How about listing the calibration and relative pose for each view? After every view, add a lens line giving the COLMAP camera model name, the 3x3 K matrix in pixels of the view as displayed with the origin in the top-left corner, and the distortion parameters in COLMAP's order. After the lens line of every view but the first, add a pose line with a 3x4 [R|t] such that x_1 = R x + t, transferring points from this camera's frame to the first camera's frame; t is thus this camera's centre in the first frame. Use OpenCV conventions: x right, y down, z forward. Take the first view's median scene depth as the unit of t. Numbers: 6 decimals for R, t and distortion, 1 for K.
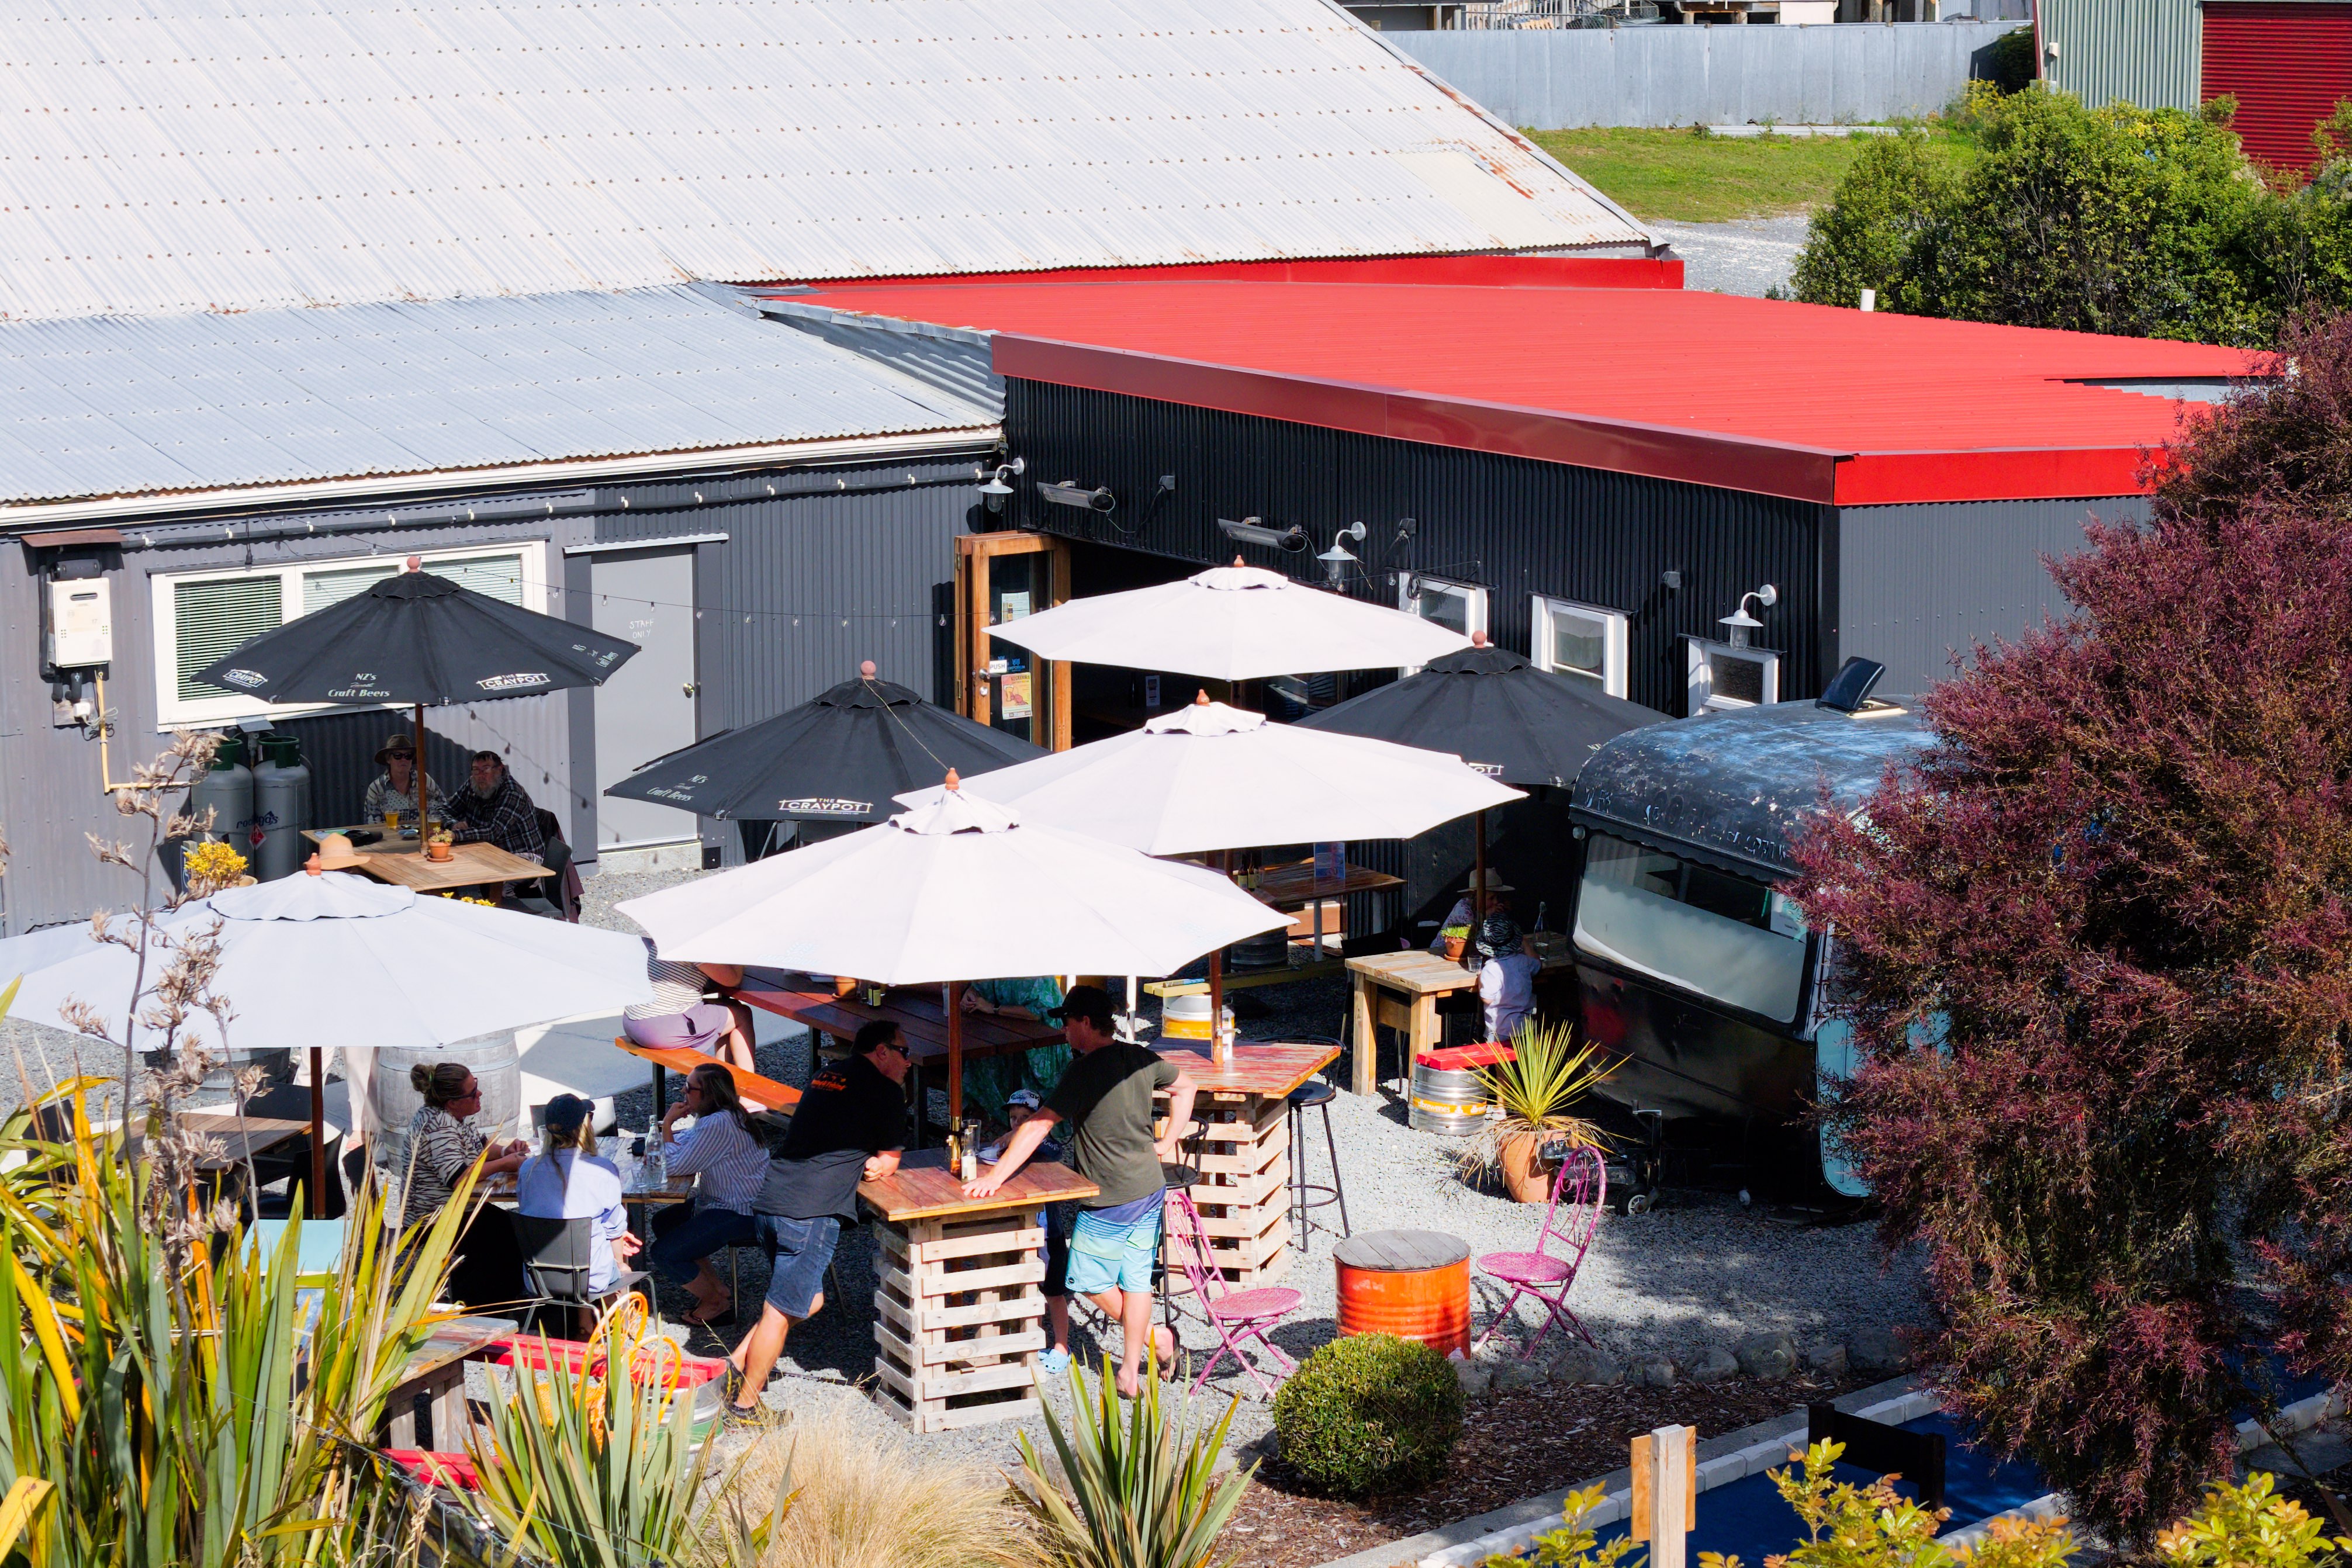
lens RADIAL K [[4791.5, 0, 1176.0], [0, 4791.5, 784.0], [0, 0, 1]] dist [-0.068819, 0.059248]
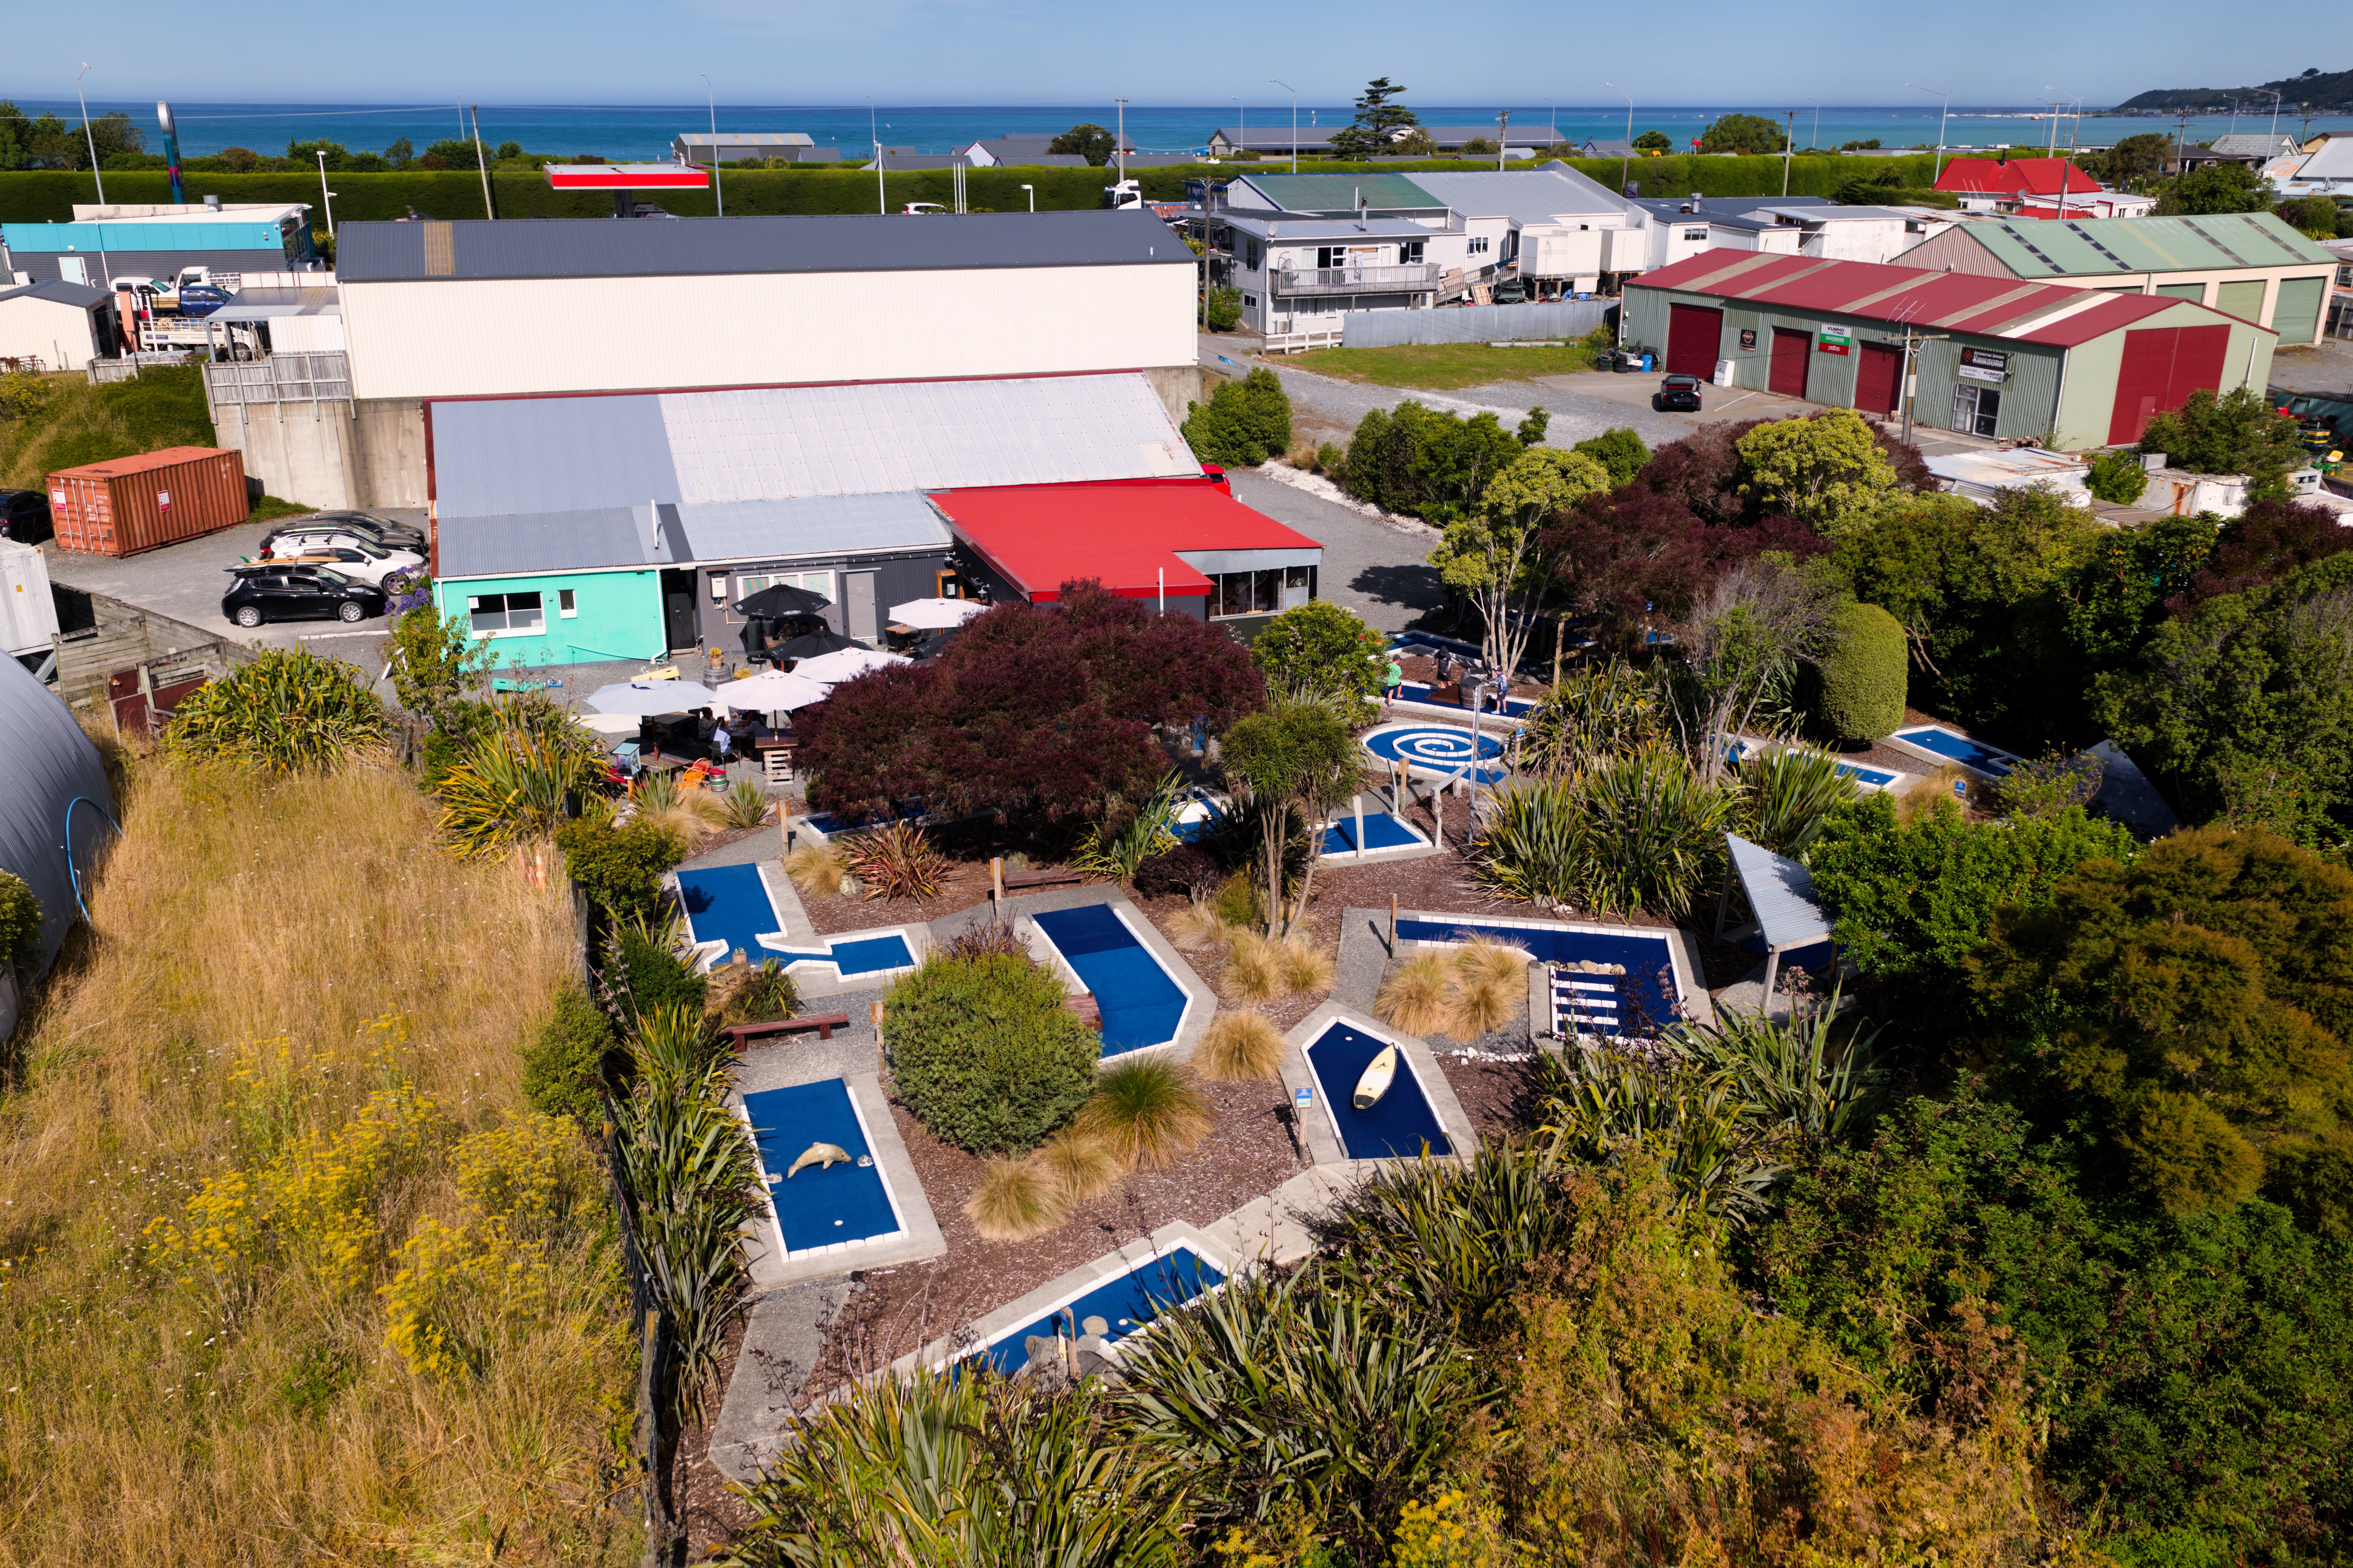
lens RADIAL K [[1958.0, 0, 1176.5], [0, 1958.0, 784.0], [0, 0, 1]] dist [0.067647, -0.074165]
pose [[0.973879, 0.085314, -0.210433, 0.577793], [-0.050803, 0.985107, 0.164267, -0.172773], [0.221313, -0.149285, 0.963709, -0.695009]]
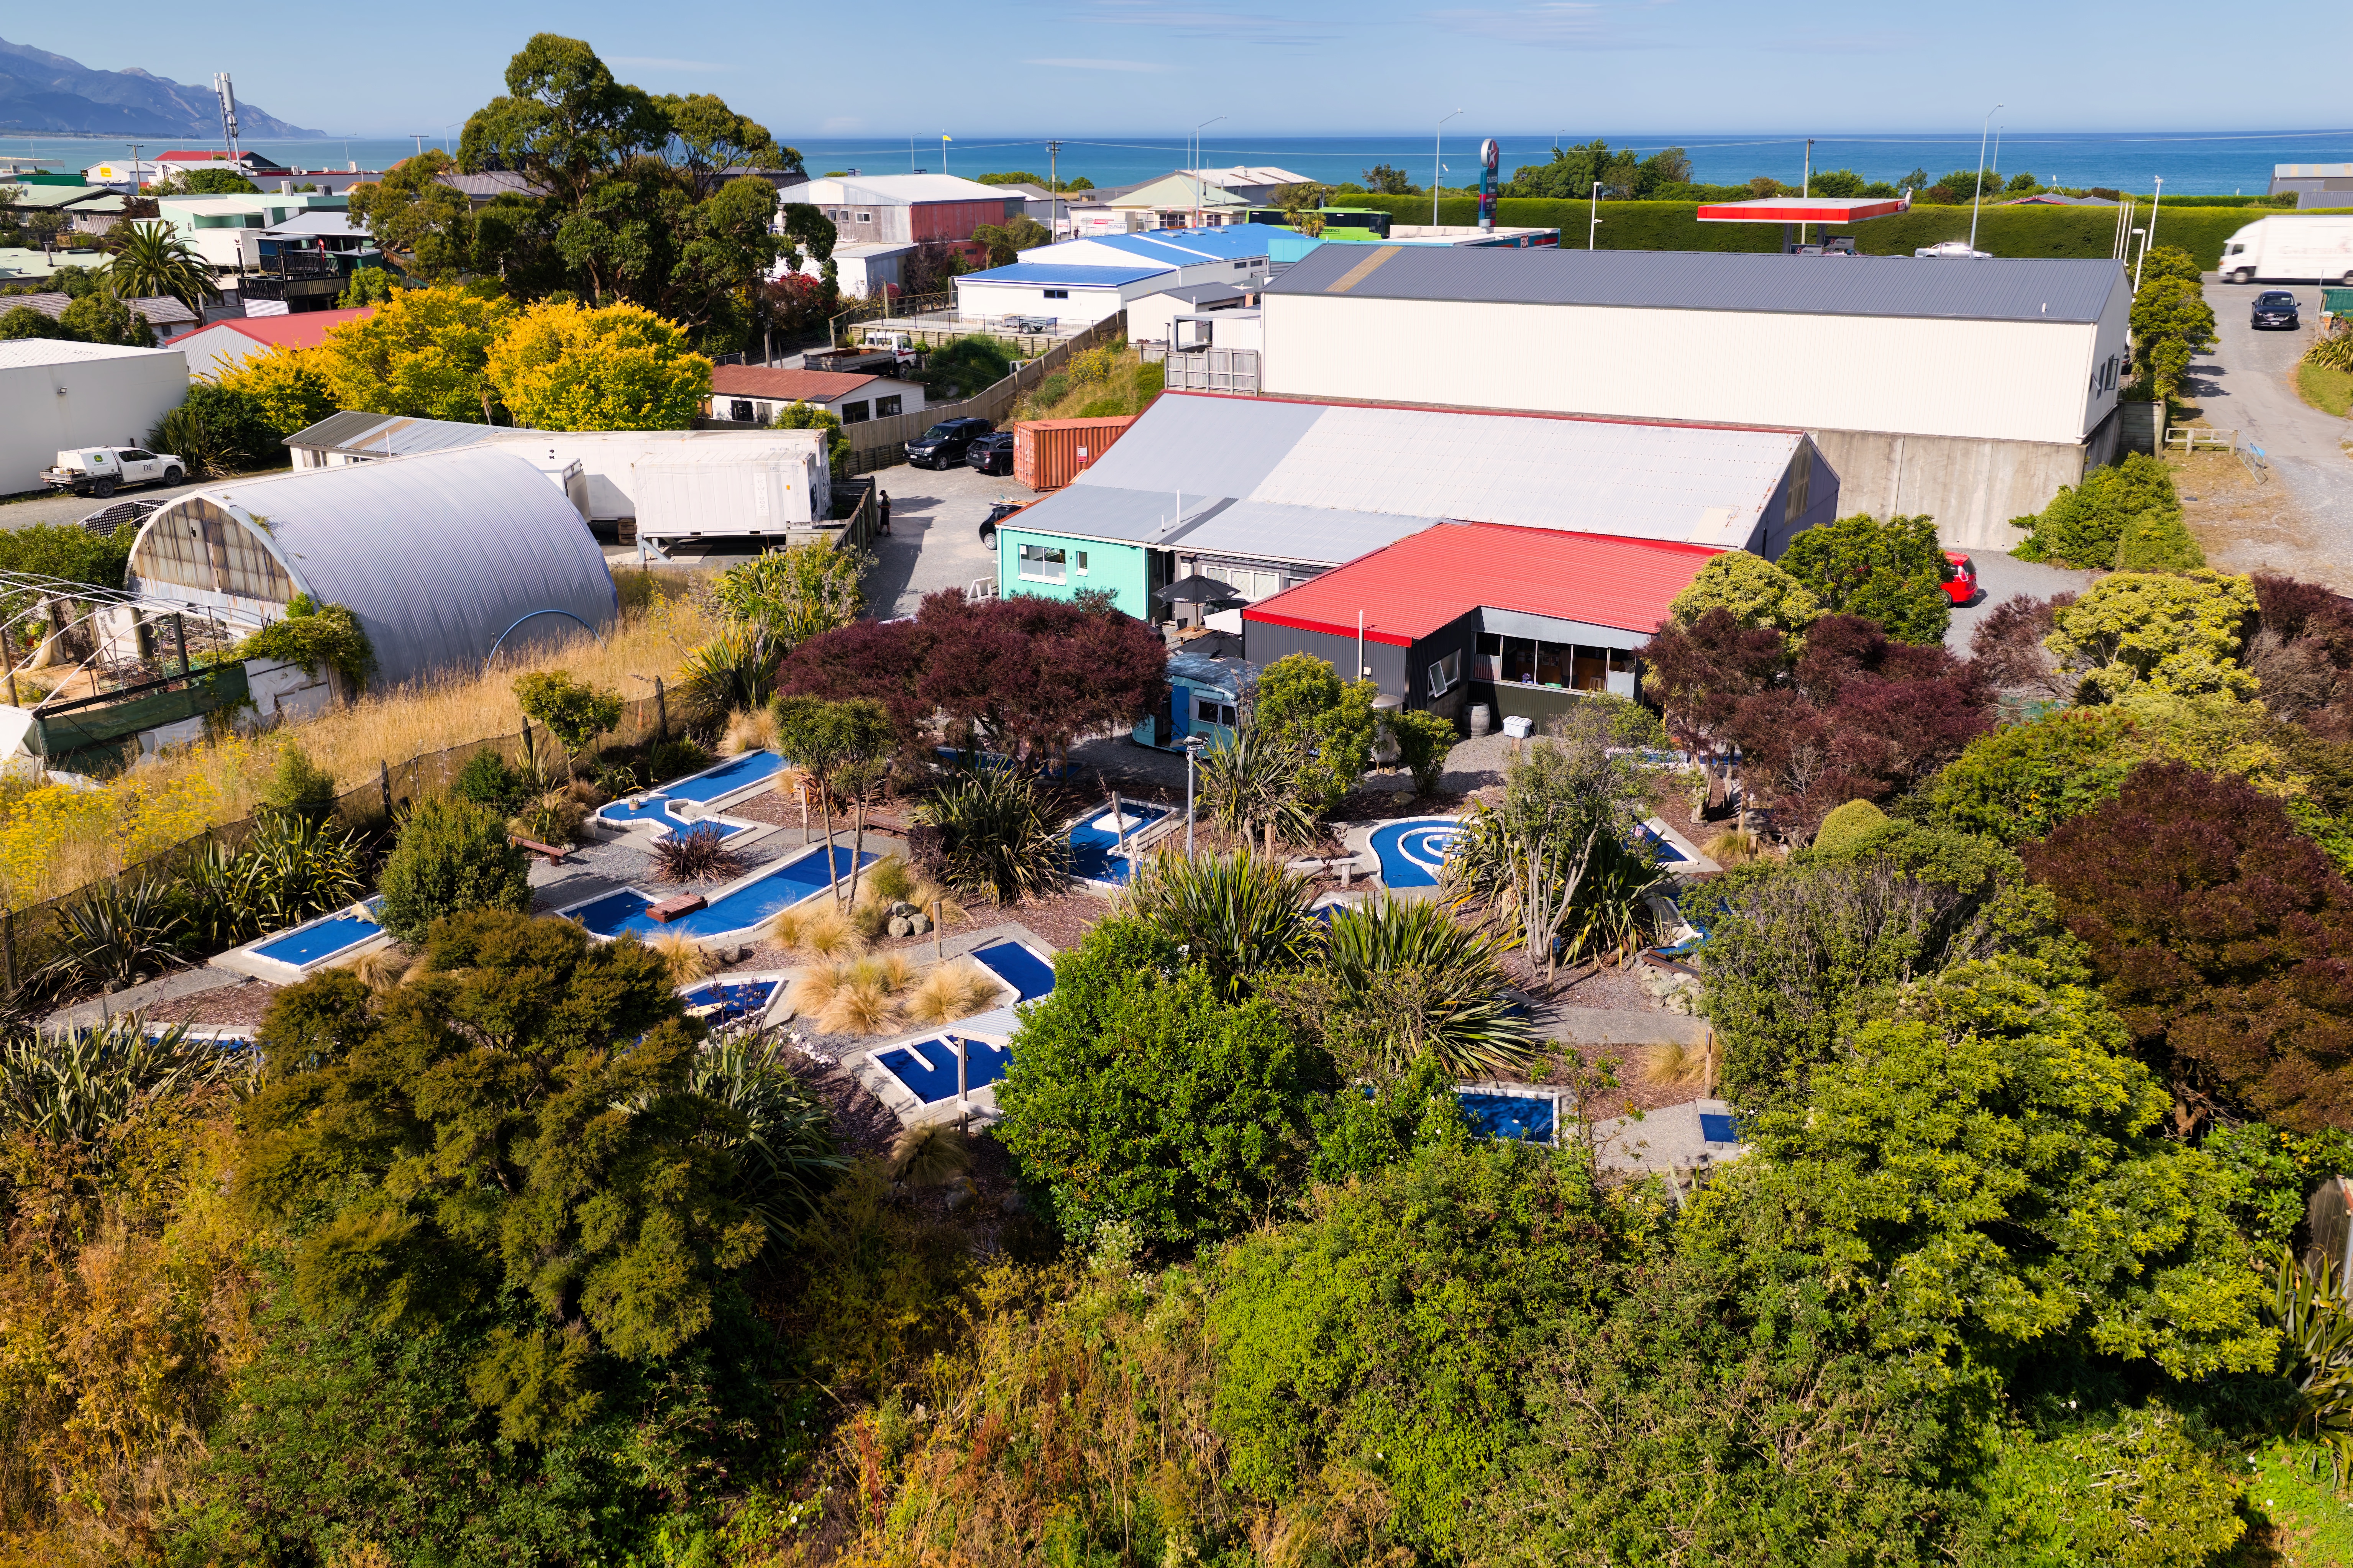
lens RADIAL K [[1958.0, 0, 1176.5], [0, 1958.0, 784.0], [0, 0, 1]] dist [0.067647, -0.074165]
pose [[0.444877, 0.287499, -0.848191, 1.526818], [-0.154422, 0.957514, 0.243559, -0.310649], [0.882178, 0.022626, 0.470372, 0.032331]]
